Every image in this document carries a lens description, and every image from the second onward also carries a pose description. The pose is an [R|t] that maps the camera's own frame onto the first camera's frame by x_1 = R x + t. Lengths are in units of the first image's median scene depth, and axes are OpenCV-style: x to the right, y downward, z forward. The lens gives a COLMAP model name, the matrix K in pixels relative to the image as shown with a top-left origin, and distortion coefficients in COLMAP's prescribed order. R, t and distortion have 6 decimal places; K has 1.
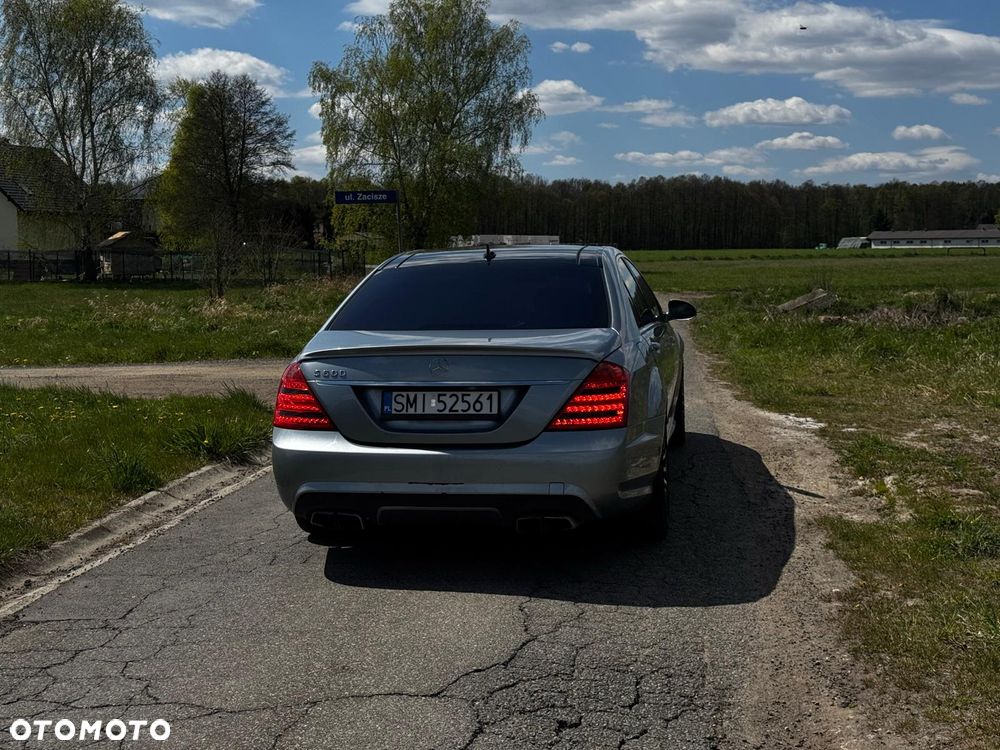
lens RADIAL K [[1414.3, 0, 489.3], [0, 1414.3, 398.2], [0, 0, 1]] dist [0.125072, 0.000000]
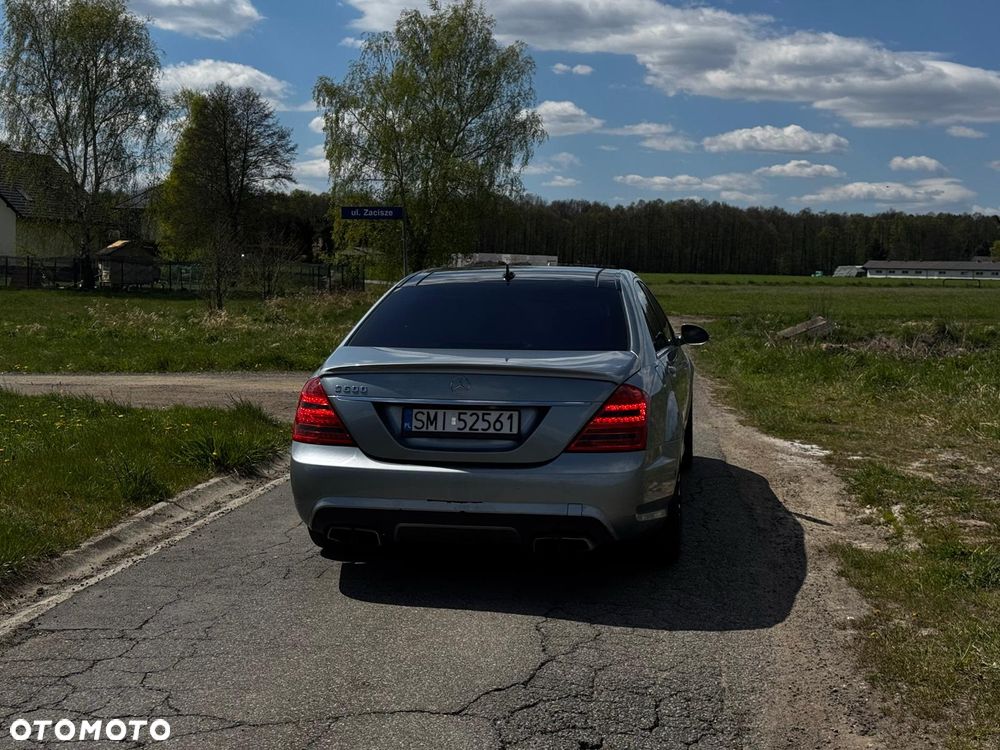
lens RADIAL K [[1414.3, 0, 499.8], [0, 1414.3, 398.3], [0, 0, 1]] dist [0.125072, 0.000000]
pose [[0.999594, 0.025766, 0.012164, -0.012770], [-0.025608, 0.999588, -0.012934, -0.000437], [-0.012493, 0.012618, 0.999842, -0.002992]]
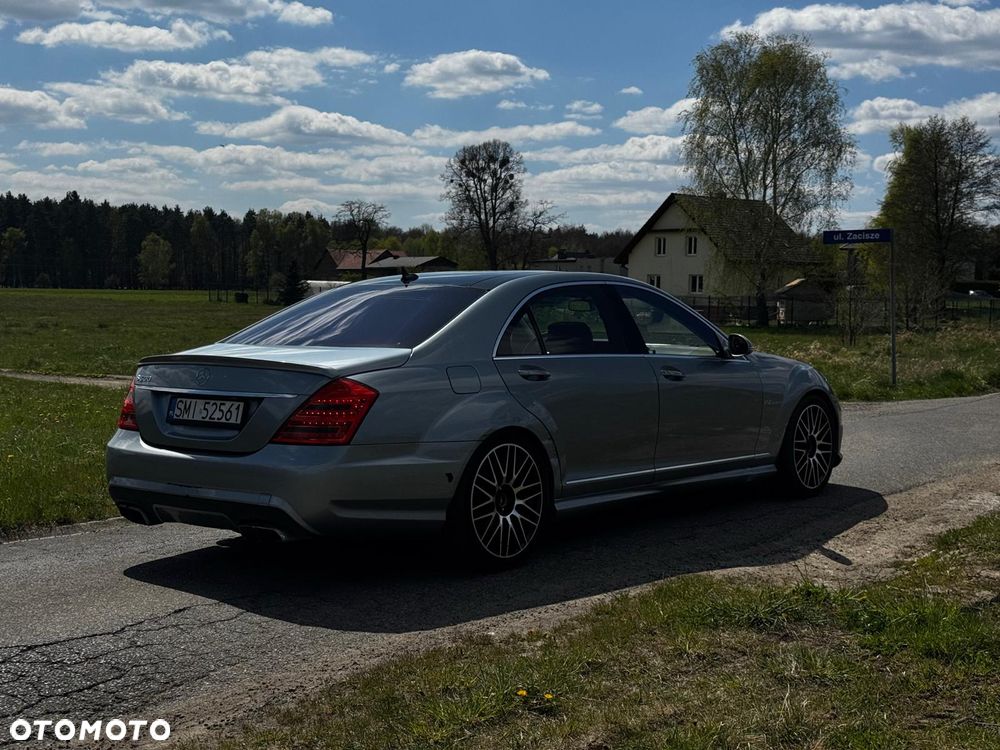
lens RADIAL K [[1414.3, 0, 504.6], [0, 1414.3, 400.3], [0, 0, 1]] dist [0.125072, 0.000000]
pose [[0.866143, 0.052080, -0.497076, 0.448955], [-0.068610, 0.997530, -0.015038, -0.002327], [0.495065, 0.047130, 0.867577, 0.126826]]
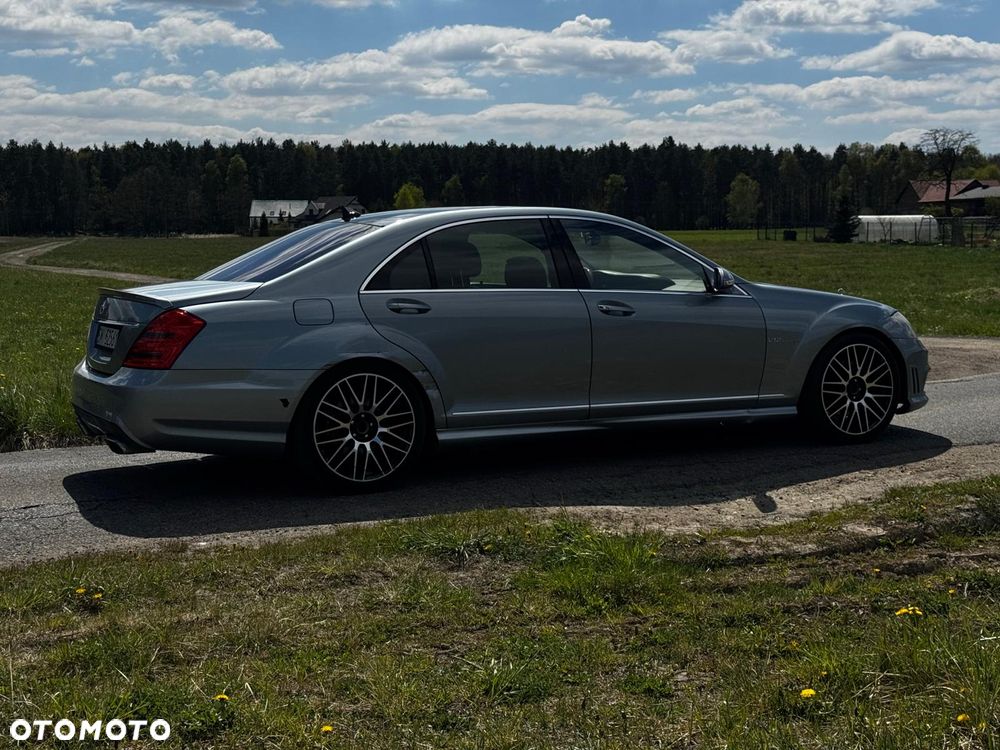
lens RADIAL K [[1414.3, 0, 500.3], [0, 1414.3, 398.2], [0, 0, 1]] dist [0.125072, 0.000000]
pose [[0.582736, 0.096036, -0.806967, 0.748192], [-0.082477, 0.994855, 0.058838, -0.028654], [0.808465, 0.032269, 0.587659, 0.368279]]
